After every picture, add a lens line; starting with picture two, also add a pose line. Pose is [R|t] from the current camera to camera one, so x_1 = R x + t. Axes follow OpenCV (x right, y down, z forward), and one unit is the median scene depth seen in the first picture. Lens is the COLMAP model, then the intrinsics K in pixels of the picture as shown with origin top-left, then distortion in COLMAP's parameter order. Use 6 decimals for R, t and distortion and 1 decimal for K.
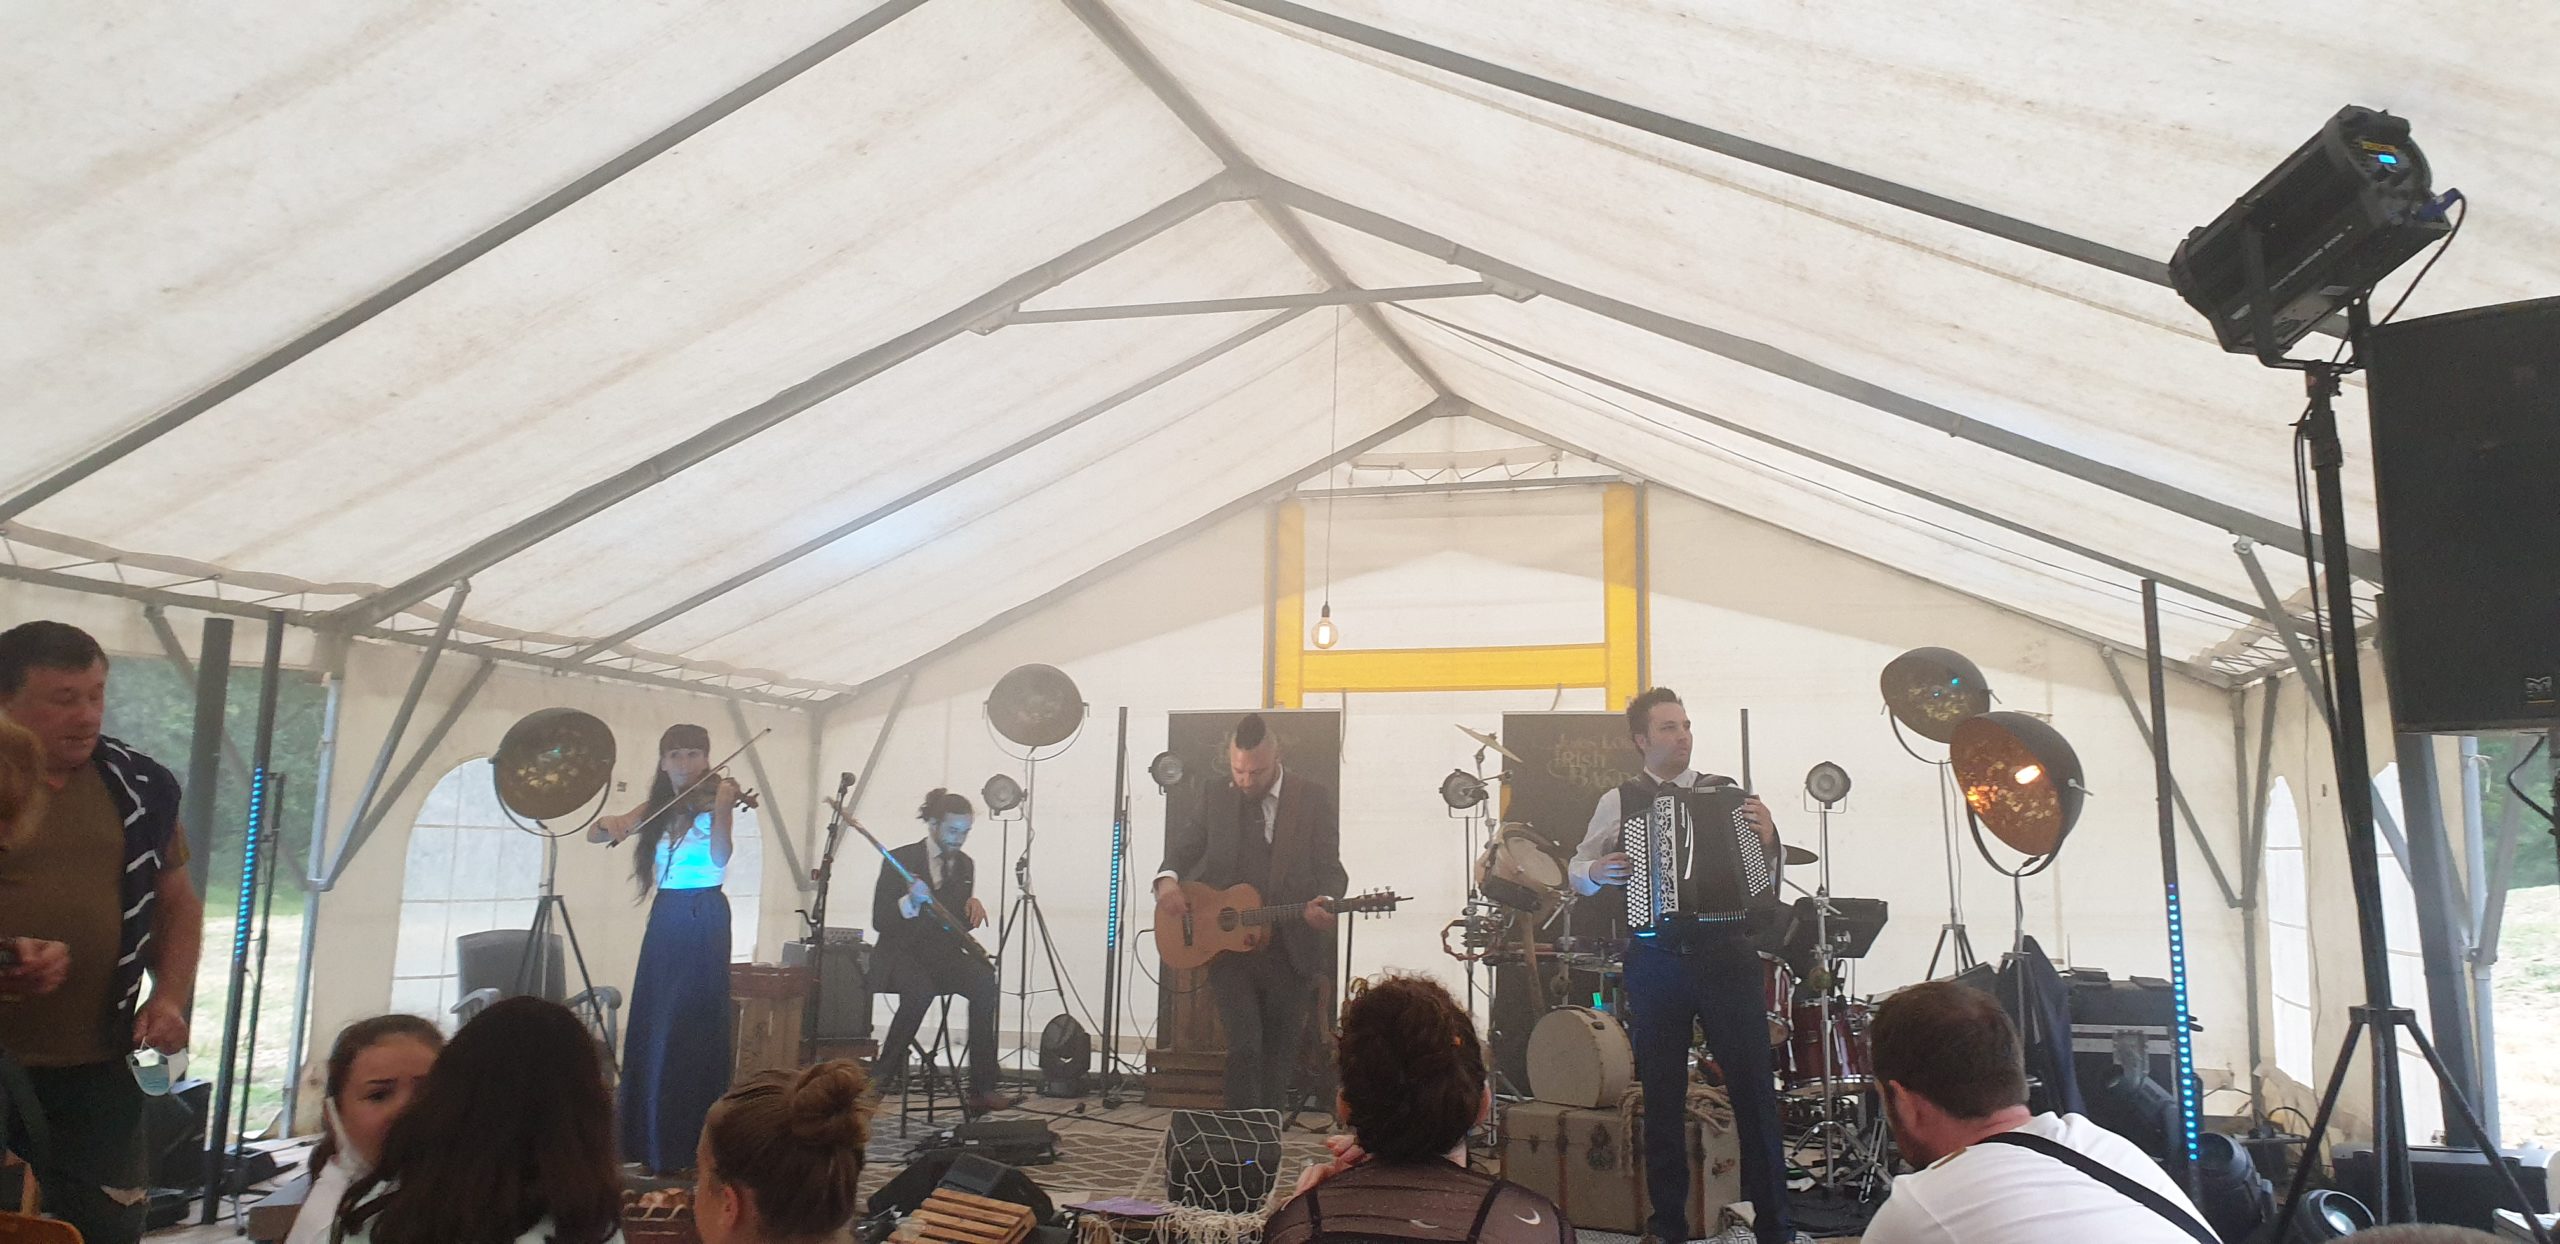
lens RADIAL K [[1652.7, 0, 1317.9], [0, 1652.7, 678.9], [0, 0, 1]] dist [-0.009361, -0.003624]
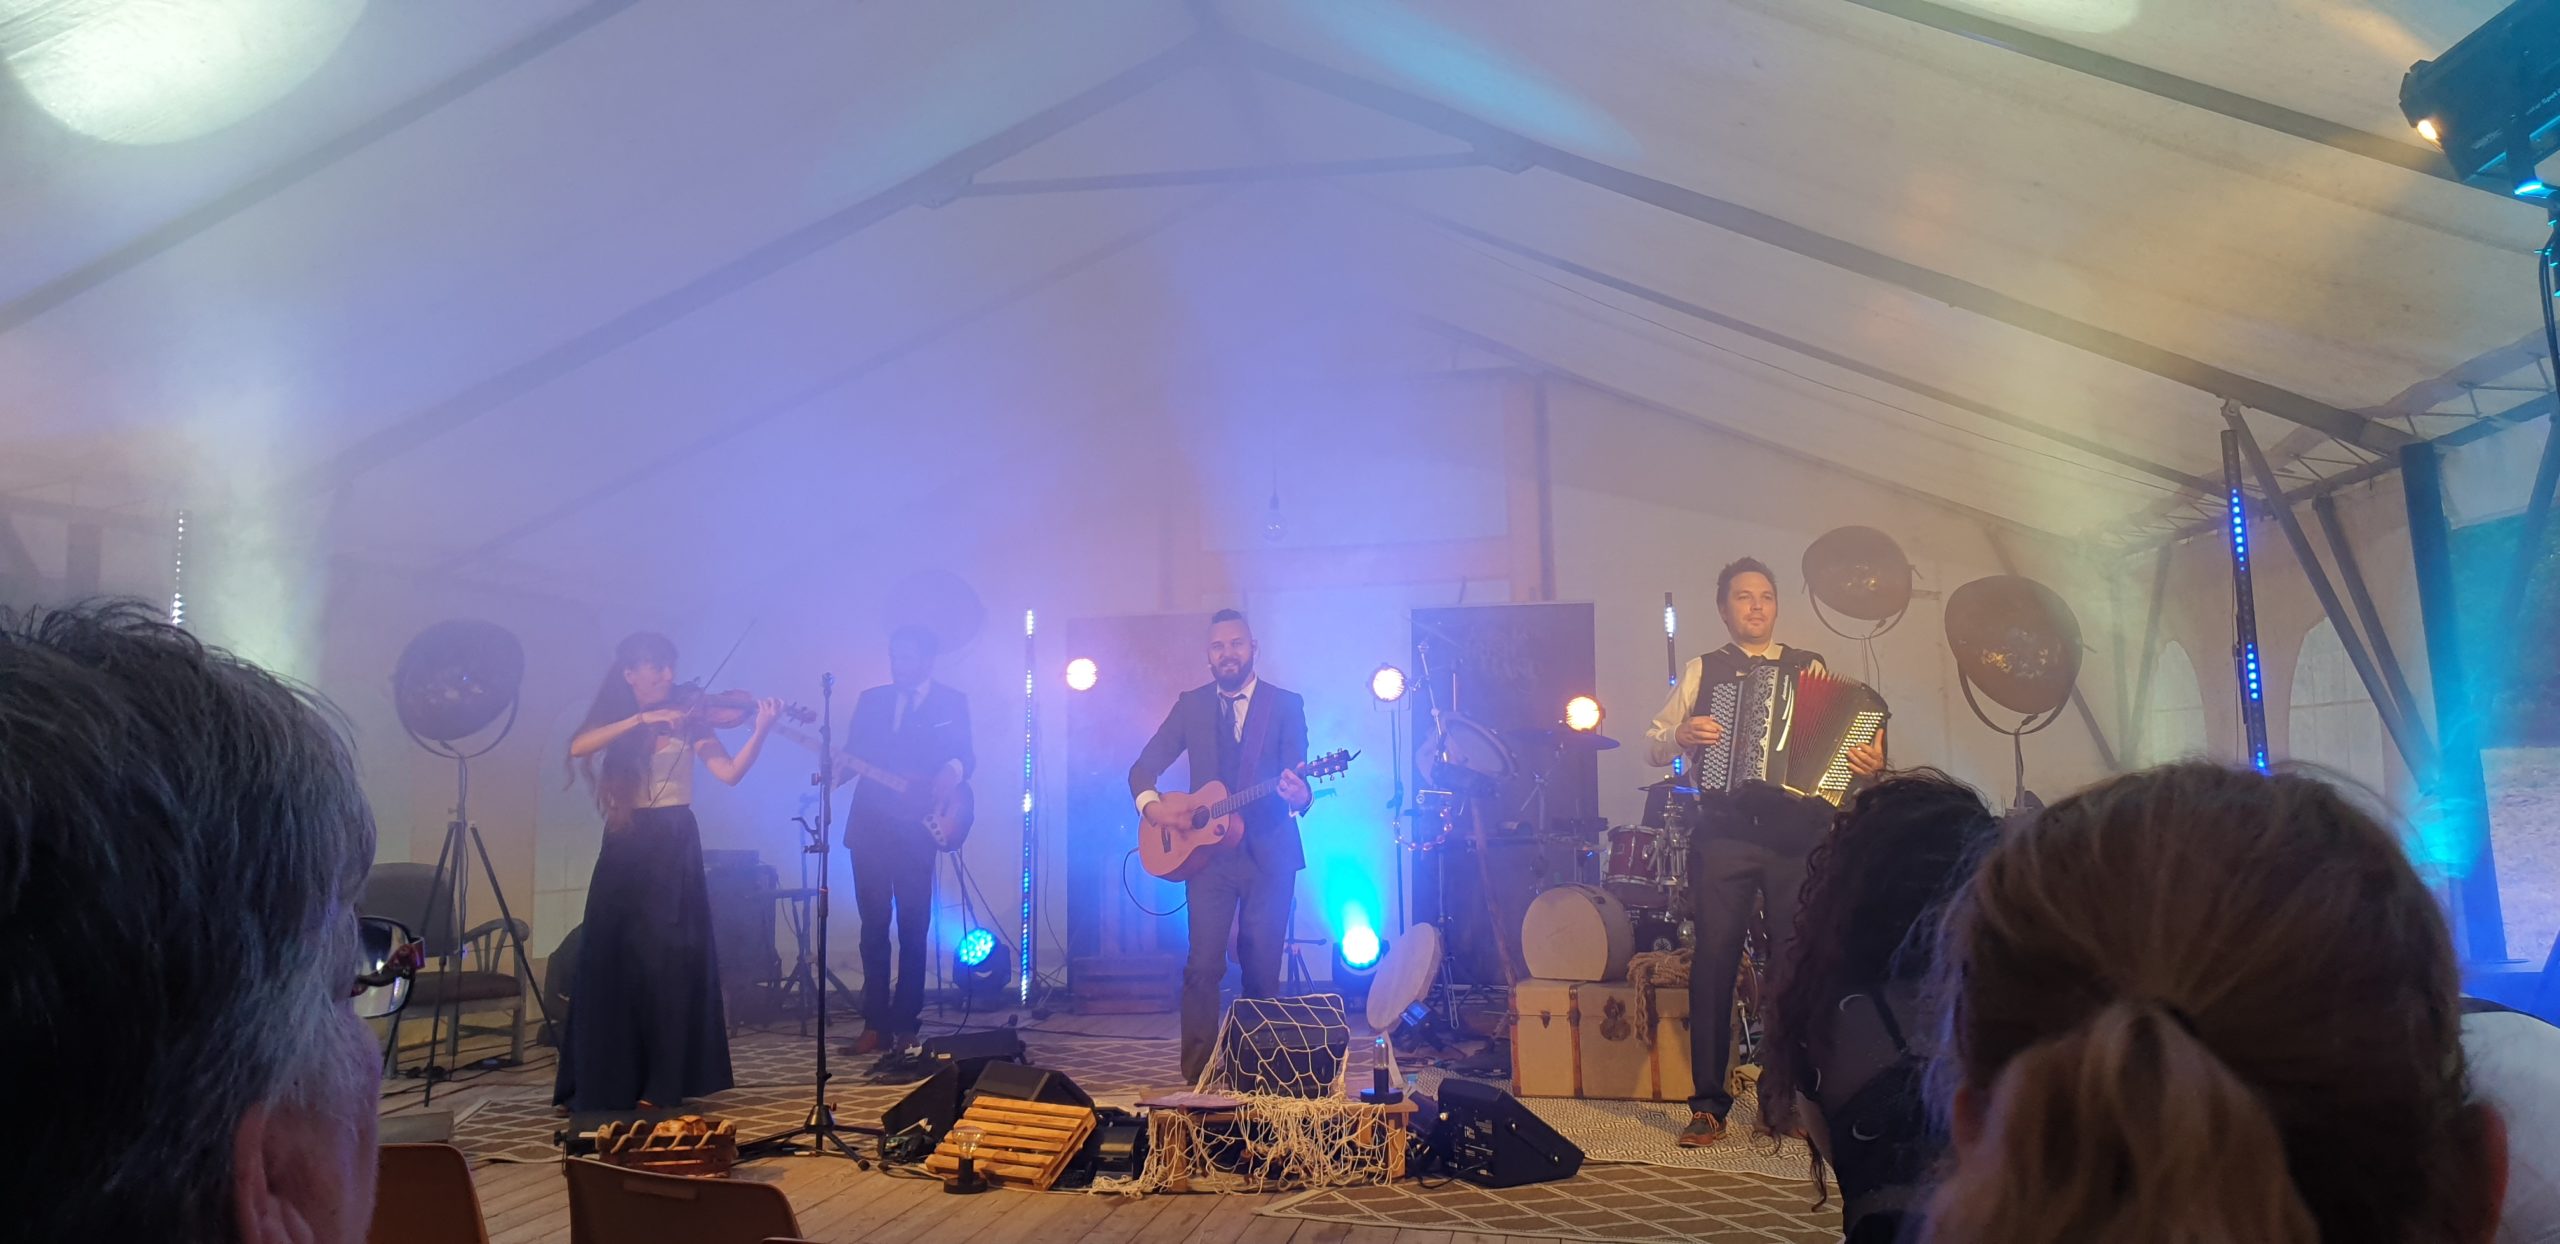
lens RADIAL K [[1652.7, 0, 1317.9], [0, 1652.7, 678.9], [0, 0, 1]] dist [-0.009361, -0.003624]
pose [[0.990805, -0.031350, 0.131618, -0.104004], [0.024591, 0.998309, 0.052671, 0.013587], [-0.133047, -0.048950, 0.989900, 0.023192]]
